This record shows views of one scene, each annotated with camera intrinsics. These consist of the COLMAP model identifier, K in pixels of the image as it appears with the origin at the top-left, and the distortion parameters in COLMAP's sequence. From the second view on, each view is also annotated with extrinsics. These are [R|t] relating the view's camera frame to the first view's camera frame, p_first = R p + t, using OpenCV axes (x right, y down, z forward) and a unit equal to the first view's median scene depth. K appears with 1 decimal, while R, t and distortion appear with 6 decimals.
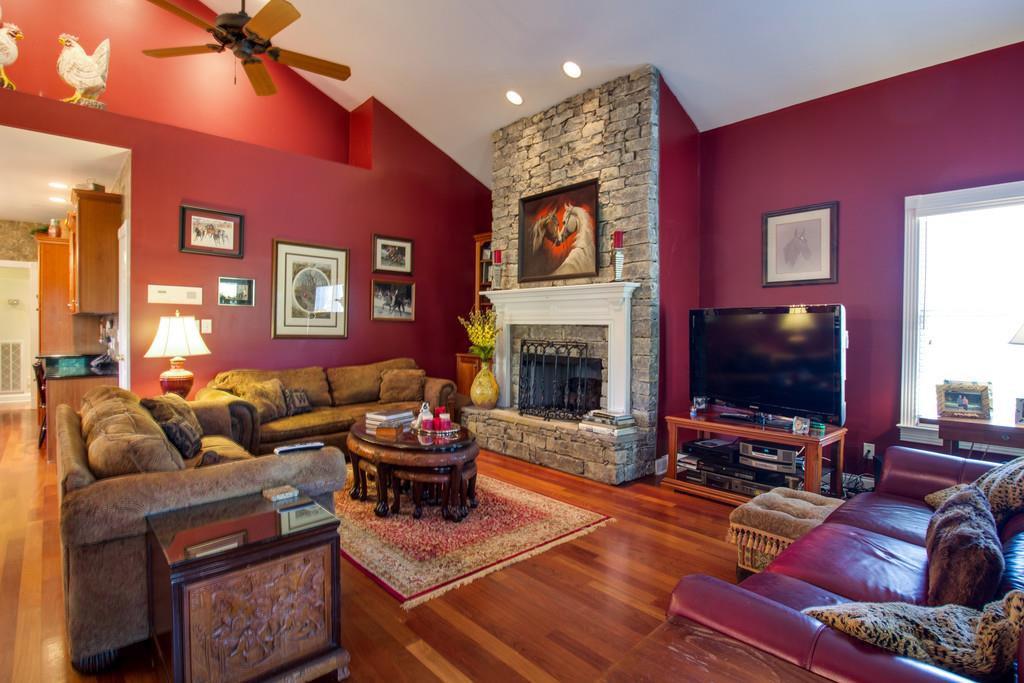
lens RADIAL K [[519.5, 0, 503.2], [0, 519.5, 336.7], [0, 0, 1]] dist [0.006539, -0.001679]
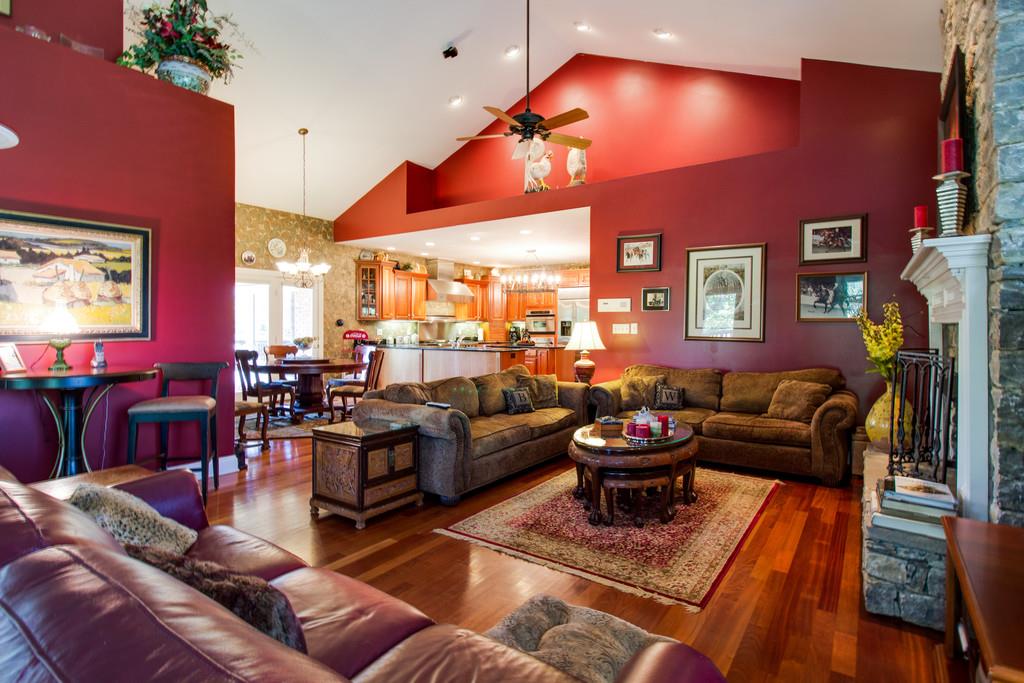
lens RADIAL K [[519.5, 0, 505.6], [0, 519.5, 334.7], [0, 0, 1]] dist [0.006539, -0.001679]
pose [[0.206787, 0.009485, -0.978340, 0.548353], [-0.019666, 0.999791, 0.005536, -0.005714], [0.978188, 0.018096, 0.206930, 0.403663]]
